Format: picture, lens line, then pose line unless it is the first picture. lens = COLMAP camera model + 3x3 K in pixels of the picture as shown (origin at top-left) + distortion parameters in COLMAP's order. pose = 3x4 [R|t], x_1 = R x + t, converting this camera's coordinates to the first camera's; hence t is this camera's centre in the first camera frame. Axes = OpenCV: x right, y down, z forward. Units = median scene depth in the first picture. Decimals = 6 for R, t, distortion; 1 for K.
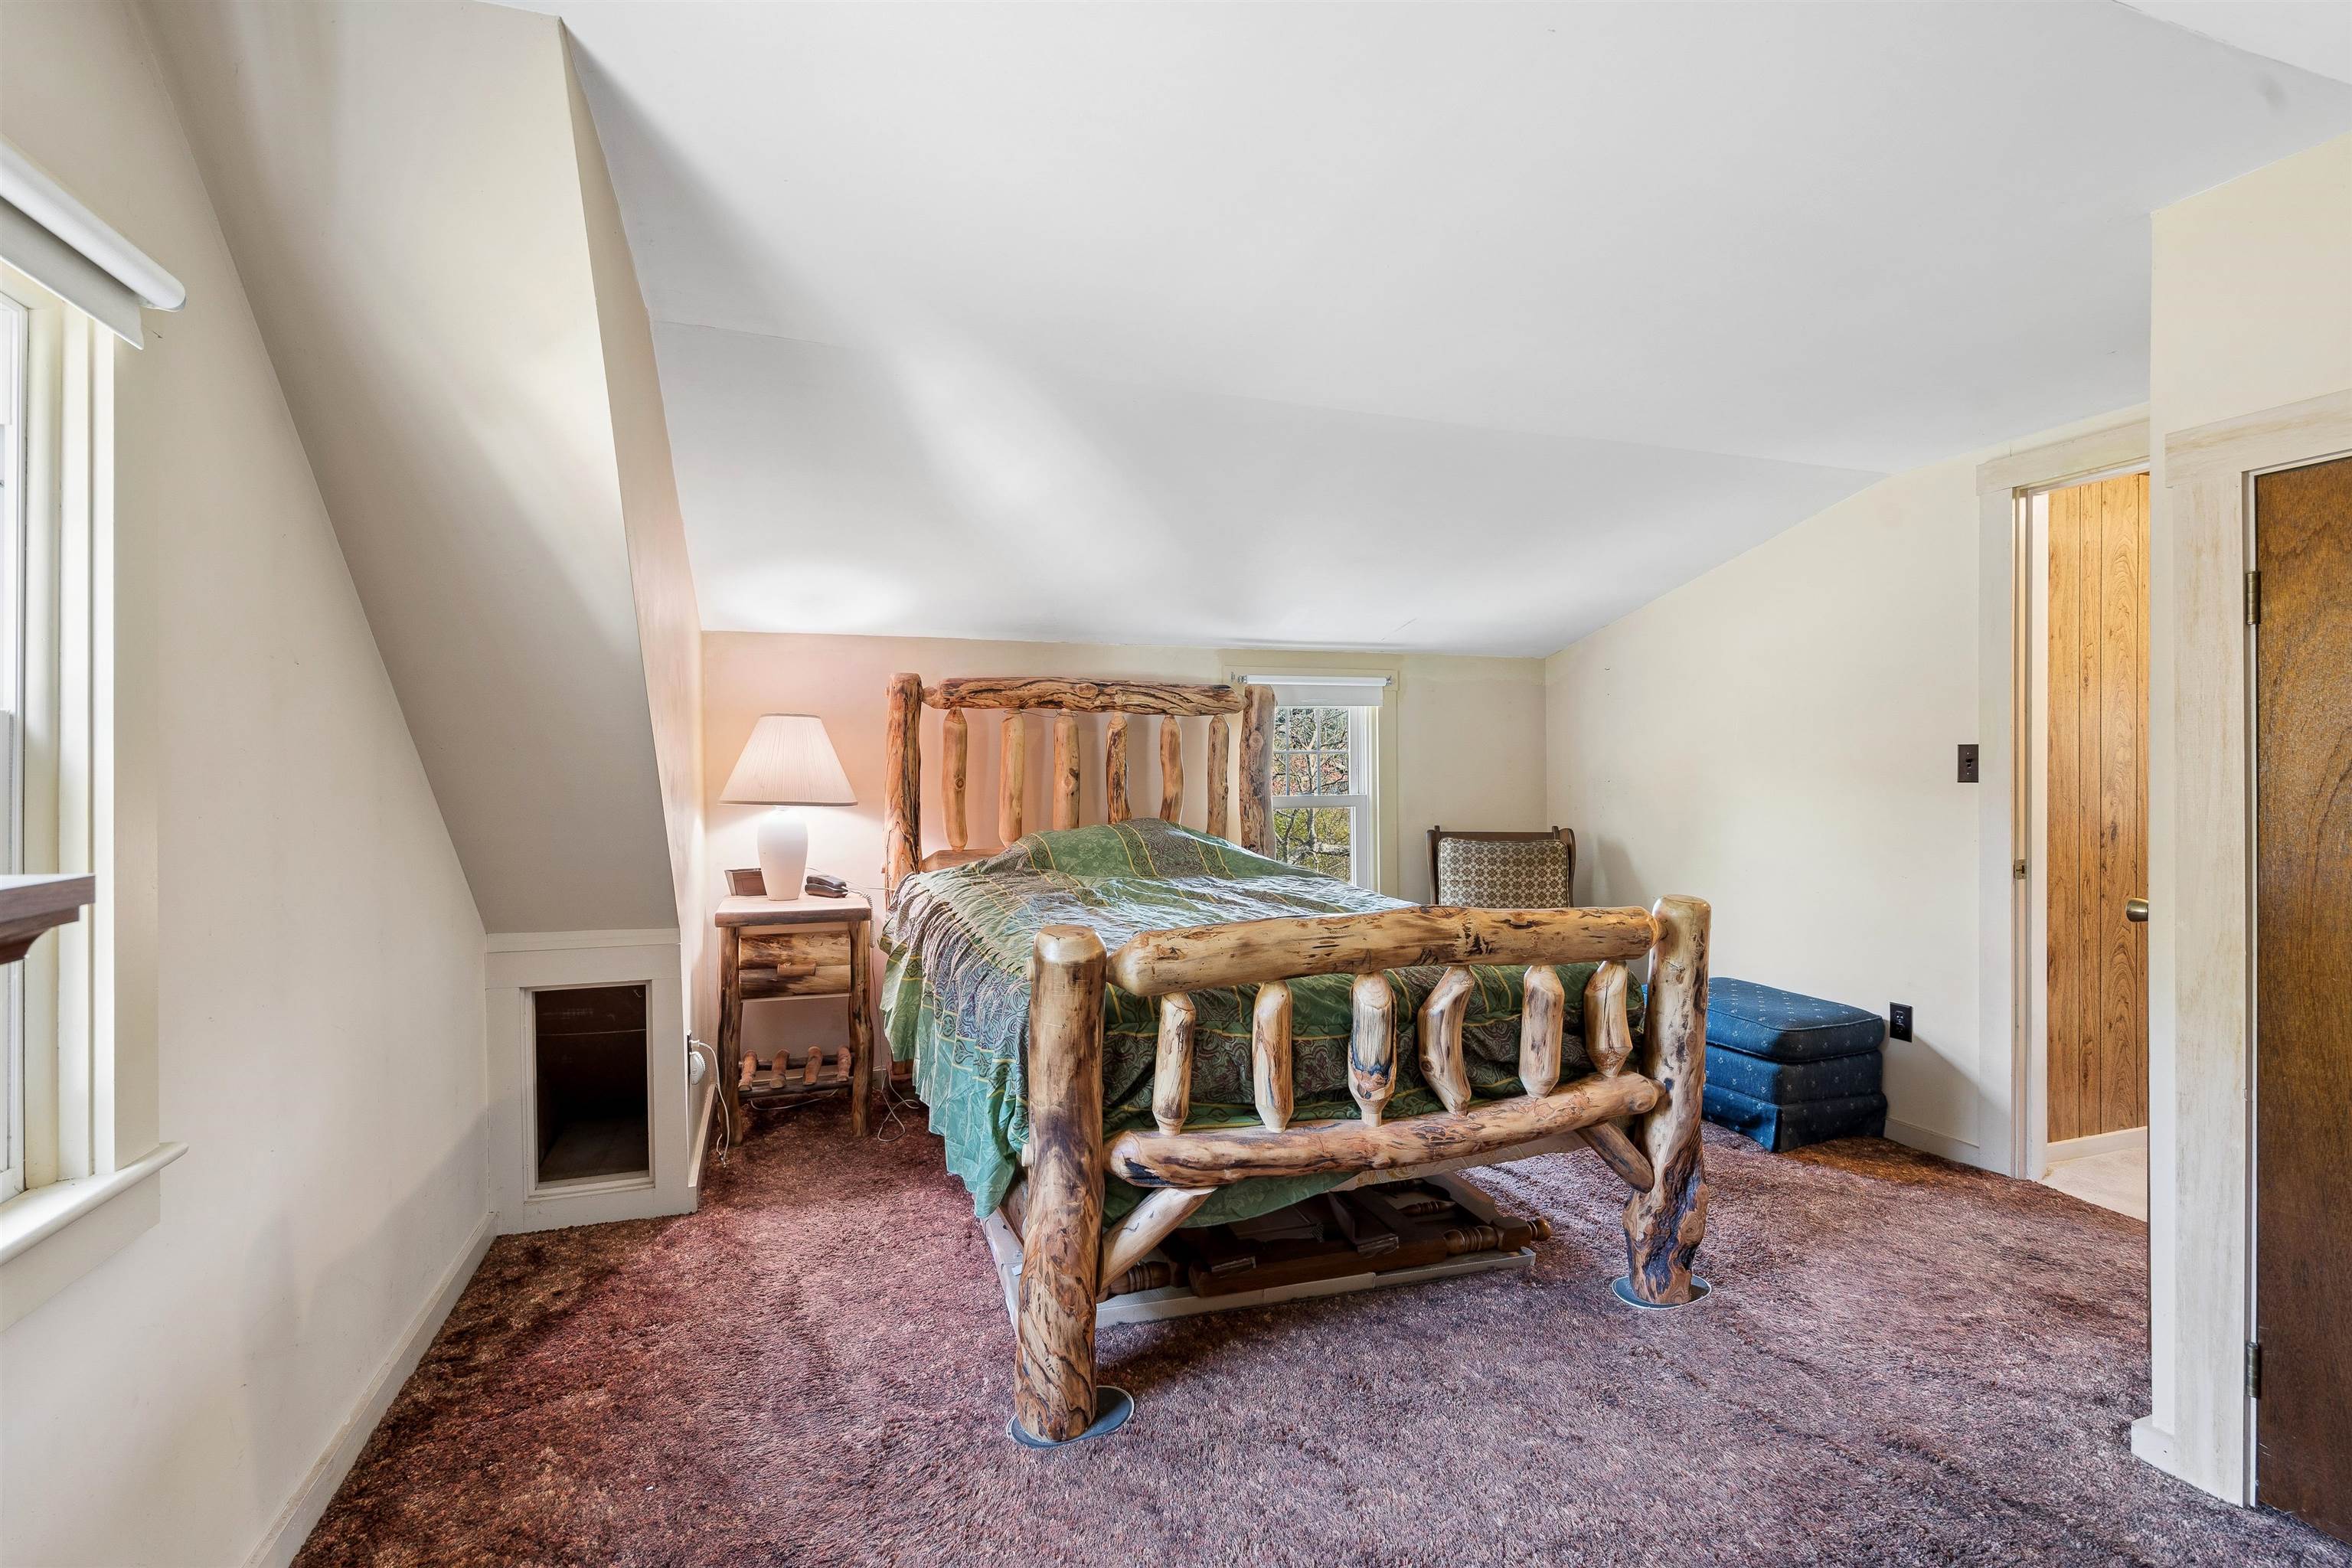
lens RADIAL K [[1056.6, 0, 1168.4], [0, 1056.6, 784.3], [0, 0, 1]] dist [-0.005168, 0.001233]
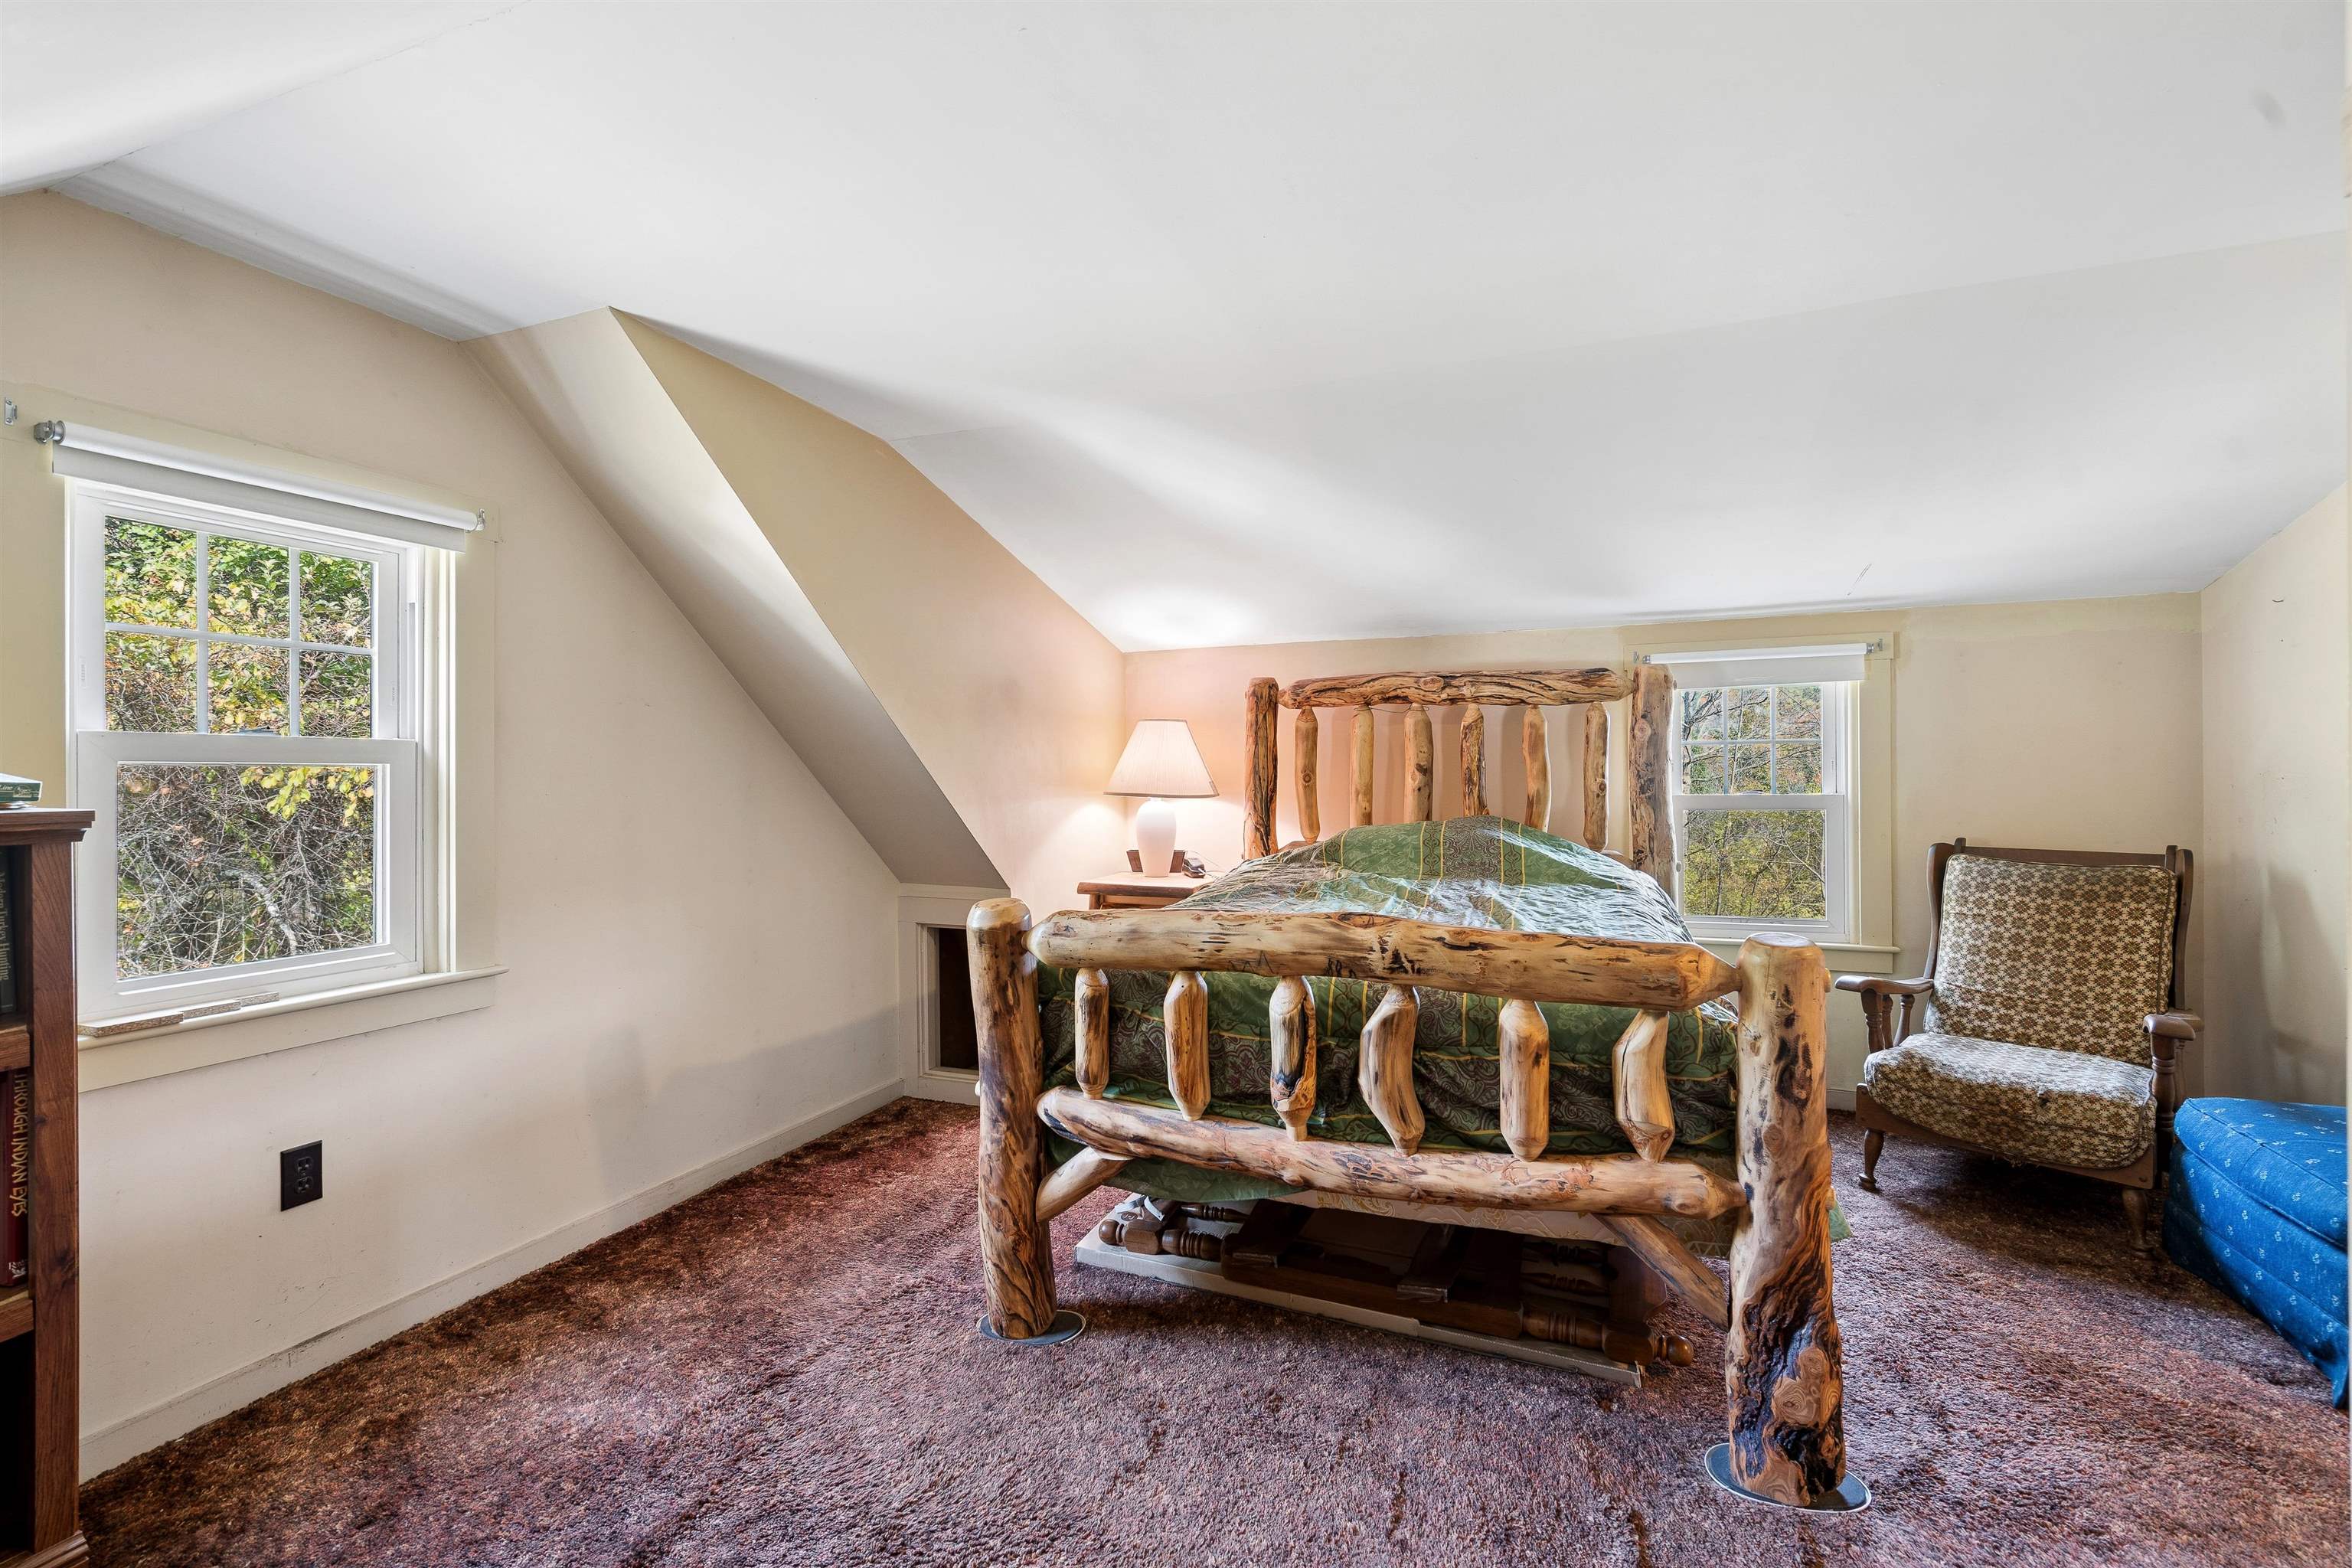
lens RADIAL K [[1044.3, 0, 1176.0], [0, 1044.3, 784.0], [0, 0, 1]] dist [-0.003388, -0.000067]
pose [[0.759922, 0.005621, -0.649990, 0.602169], [-0.003505, 0.999984, 0.004550, 0.000439], [0.650005, -0.001179, 0.759929, 0.183380]]
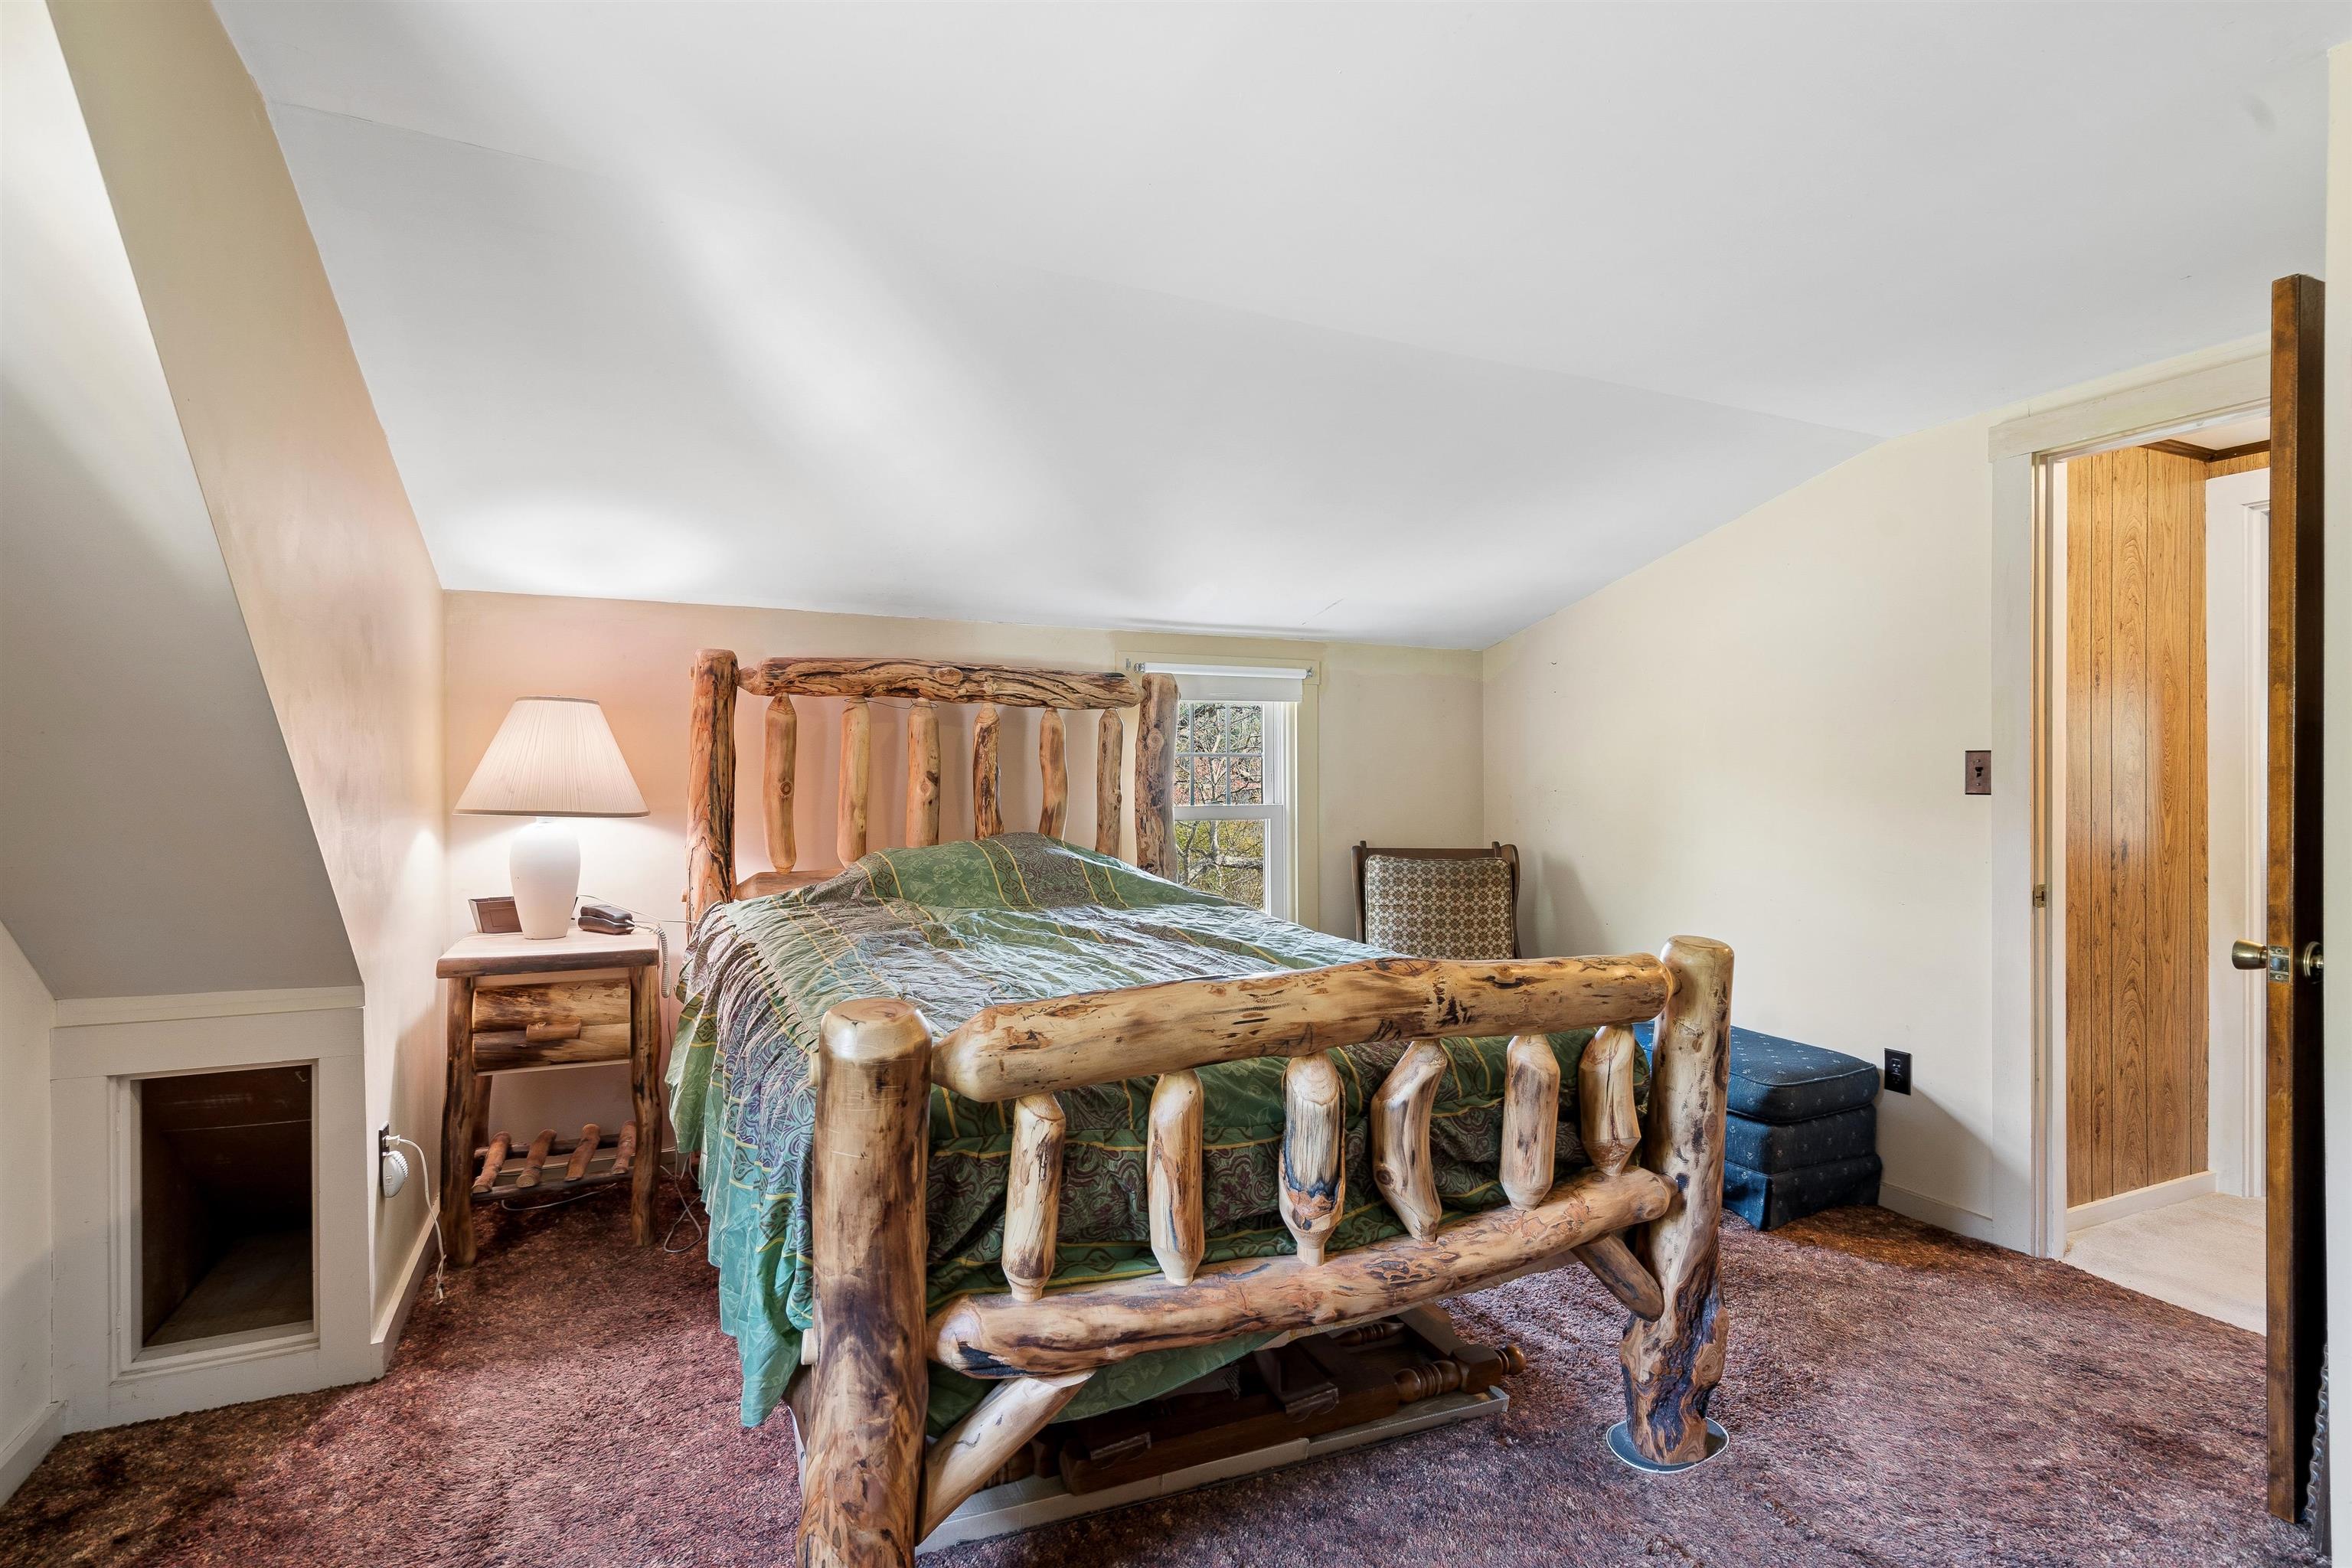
lens RADIAL K [[1113.7, 0, 1174.9], [0, 1113.7, 781.3], [0, 0, 1]] dist [0.000669, 0.000534]
pose [[0.994956, 0.006431, 0.100106, 0.017535], [-0.005494, 0.999939, -0.009631, -0.000219], [-0.100162, 0.009032, 0.994930, 0.205679]]
